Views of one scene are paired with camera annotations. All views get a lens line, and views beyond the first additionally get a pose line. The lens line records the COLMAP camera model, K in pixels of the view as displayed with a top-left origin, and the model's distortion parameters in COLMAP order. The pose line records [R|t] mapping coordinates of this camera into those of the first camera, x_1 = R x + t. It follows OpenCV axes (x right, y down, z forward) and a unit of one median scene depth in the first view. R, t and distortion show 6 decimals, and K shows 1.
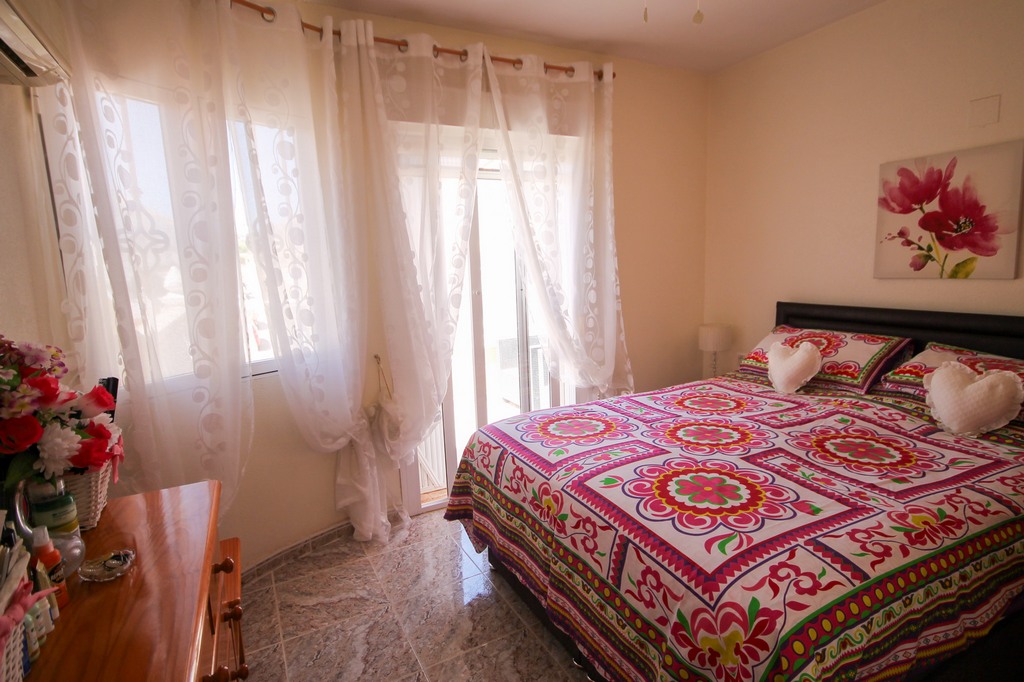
lens RADIAL K [[510.8, 0, 526.2], [0, 510.8, 343.8], [0, 0, 1]] dist [0.004772, 0.000740]
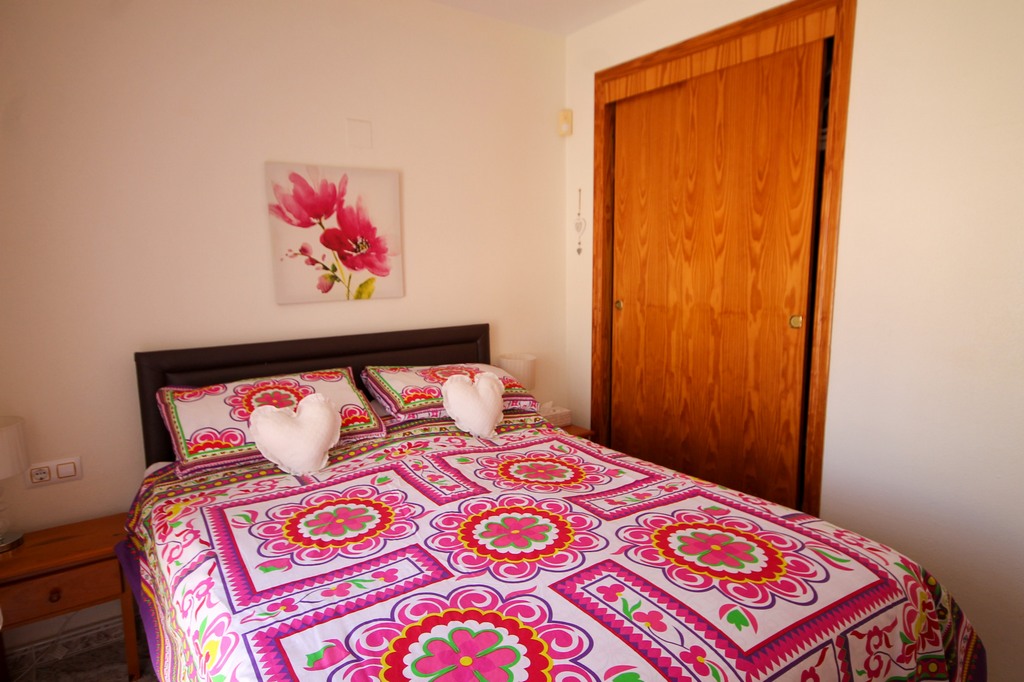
lens RADIAL K [[605.5, 0, 512.0], [0, 605.5, 341.0], [0, 0, 1]] dist [0.003991, 0.001936]
pose [[-0.111972, -0.099544, 0.988713, -0.409247], [0.176927, 0.977075, 0.118409, -0.163825], [-0.977834, 0.188189, -0.091793, 1.016485]]
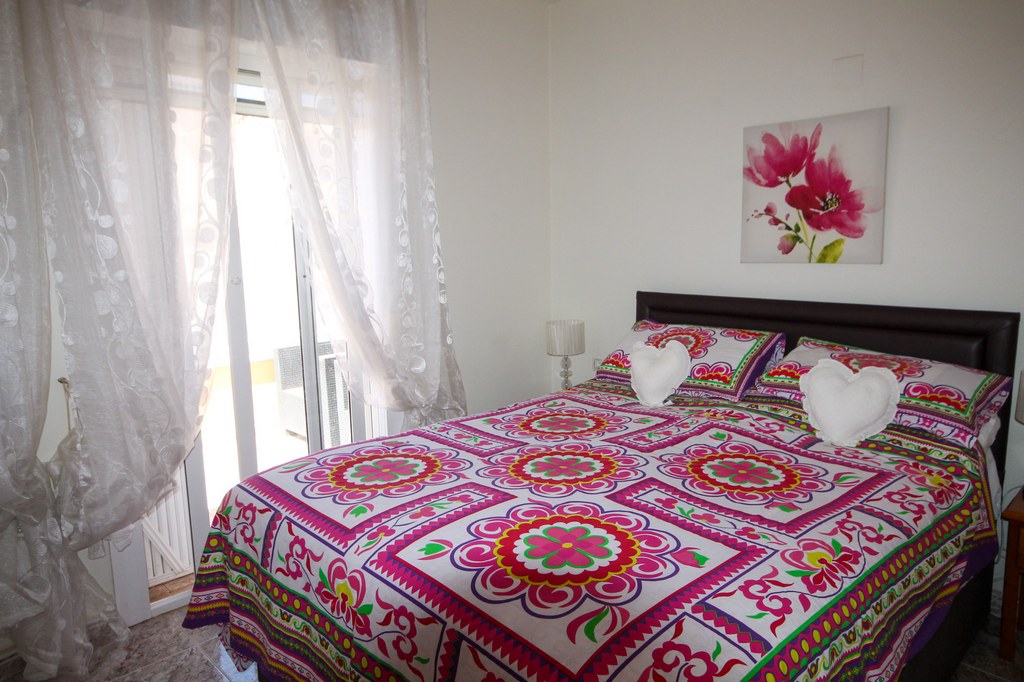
lens RADIAL K [[658.2, 0, 512.0], [0, 658.2, 341.0], [0, 0, 1]] dist [-0.002290, 0.025456]
pose [[0.961505, -0.024951, 0.273654, 0.023471], [0.028461, 0.999556, -0.008862, -0.000684], [-0.273311, 0.016309, 0.961787, 0.087655]]
